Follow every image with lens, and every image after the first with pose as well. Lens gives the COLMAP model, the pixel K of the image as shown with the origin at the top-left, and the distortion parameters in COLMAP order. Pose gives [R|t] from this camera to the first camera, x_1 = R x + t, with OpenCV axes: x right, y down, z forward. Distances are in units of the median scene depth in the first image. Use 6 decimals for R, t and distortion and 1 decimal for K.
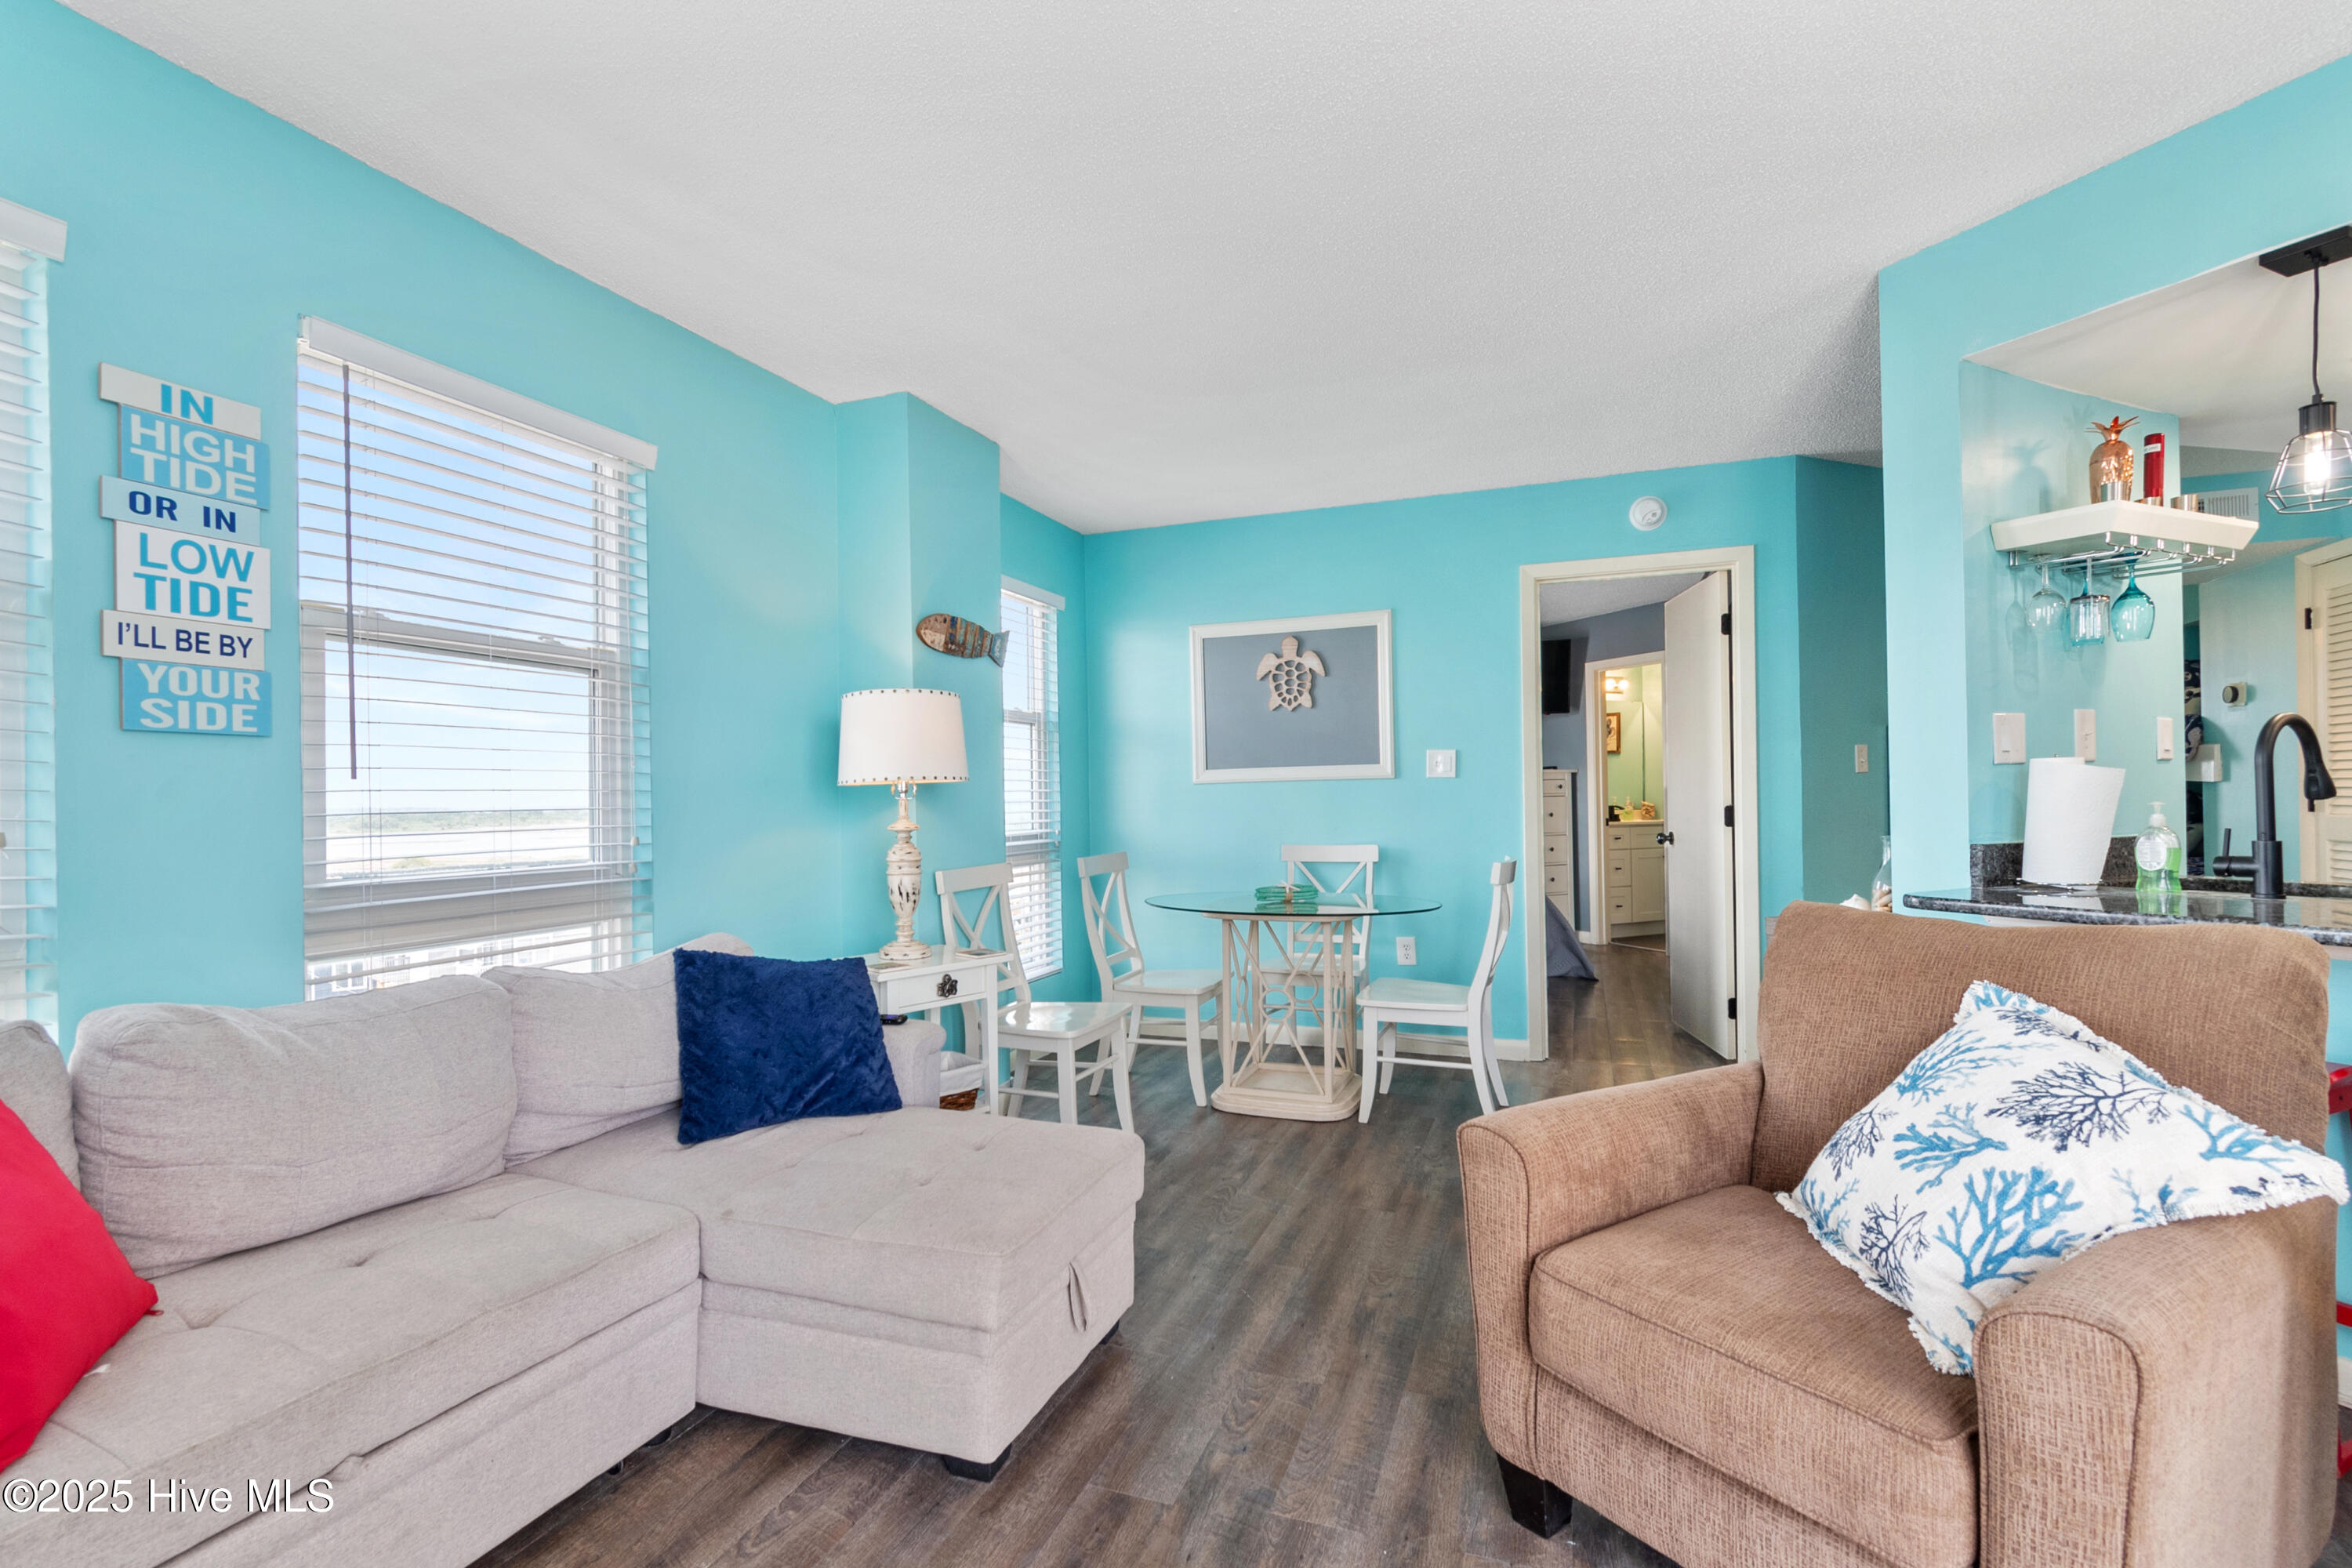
lens RADIAL K [[1069.8, 0, 1176.0], [0, 1069.8, 784.0], [0, 0, 1]] dist [0.000508, 0.000059]
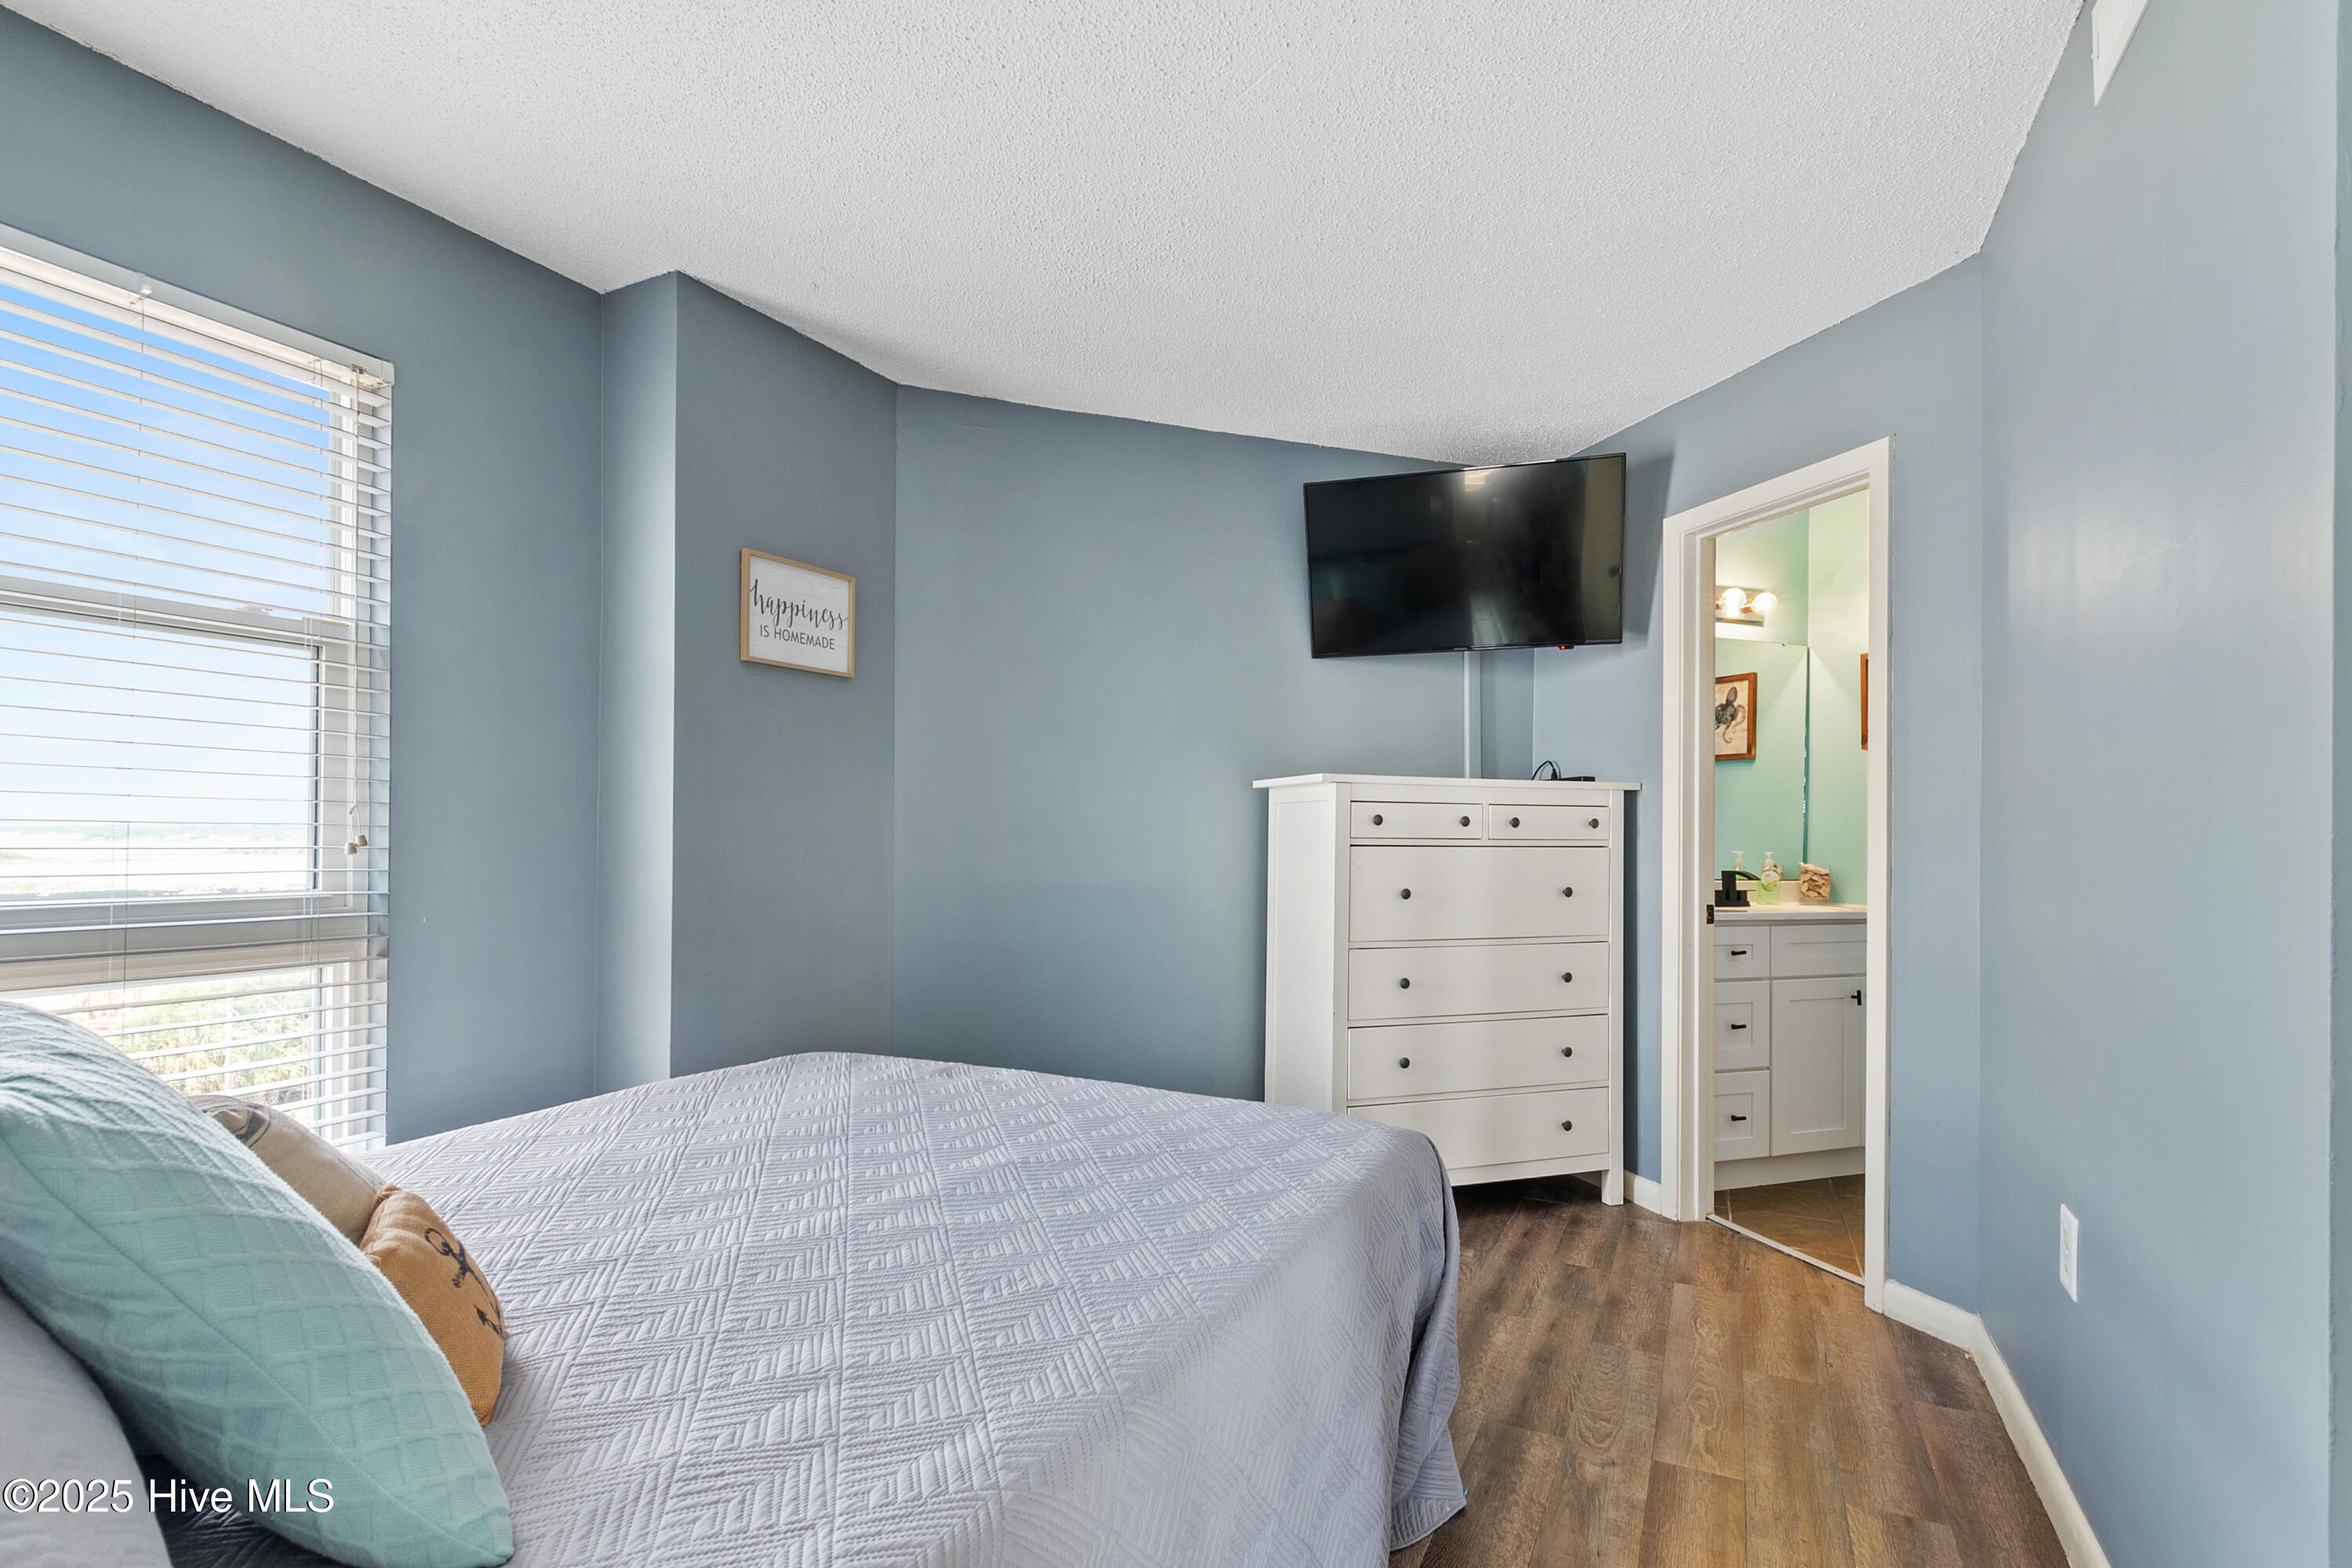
lens RADIAL K [[858.5, 0, 1174.7], [0, 858.5, 827.1], [0, 0, 1]] dist [-0.000002, -0.000008]
pose [[0.980093, 0.026754, -0.196728, 0.209699], [-0.024975, 0.999622, 0.011520, 0.001992], [0.196962, -0.006378, 0.980390, 0.505203]]
